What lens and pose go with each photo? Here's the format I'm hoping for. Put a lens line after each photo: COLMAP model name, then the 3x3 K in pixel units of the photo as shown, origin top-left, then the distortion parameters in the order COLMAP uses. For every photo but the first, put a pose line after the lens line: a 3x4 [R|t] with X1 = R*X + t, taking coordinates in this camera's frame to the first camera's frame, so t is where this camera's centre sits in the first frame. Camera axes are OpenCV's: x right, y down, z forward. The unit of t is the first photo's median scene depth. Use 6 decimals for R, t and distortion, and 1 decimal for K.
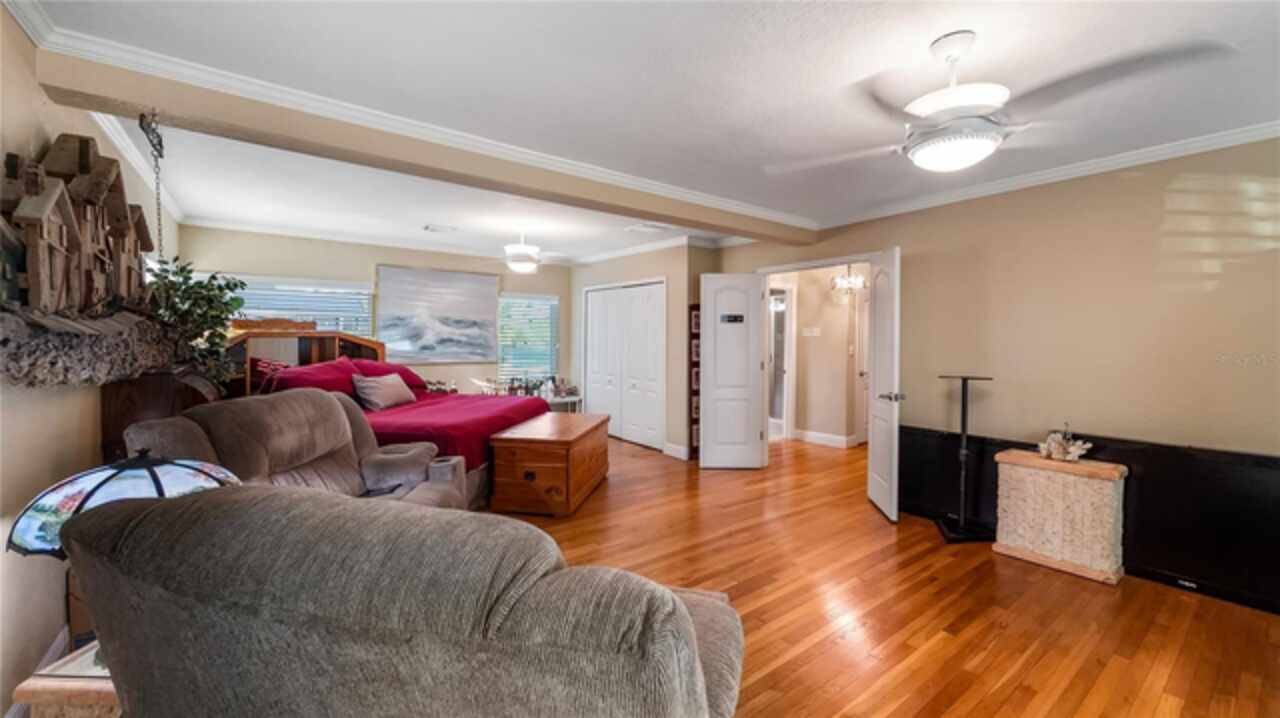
lens RADIAL K [[513.5, 0, 632.0], [0, 513.5, 353.5], [0, 0, 1]] dist [-0.003160, -0.000135]
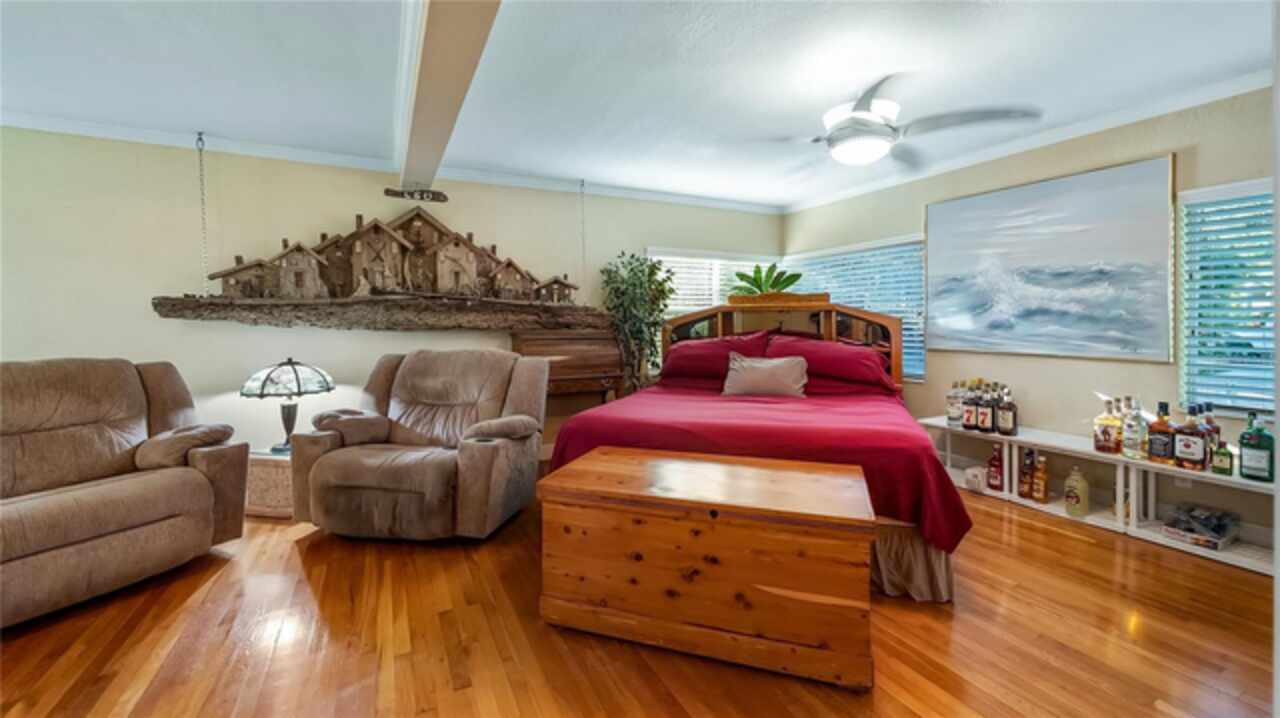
lens RADIAL K [[513.5, 0, 644.2], [0, 513.5, 347.9], [0, 0, 1]] dist [-0.003160, -0.000135]
pose [[-0.178627, 0.041805, -0.983028, 0.248647], [-0.027713, 0.998487, 0.047498, -0.002191], [0.983527, 0.035727, -0.177198, 0.708267]]
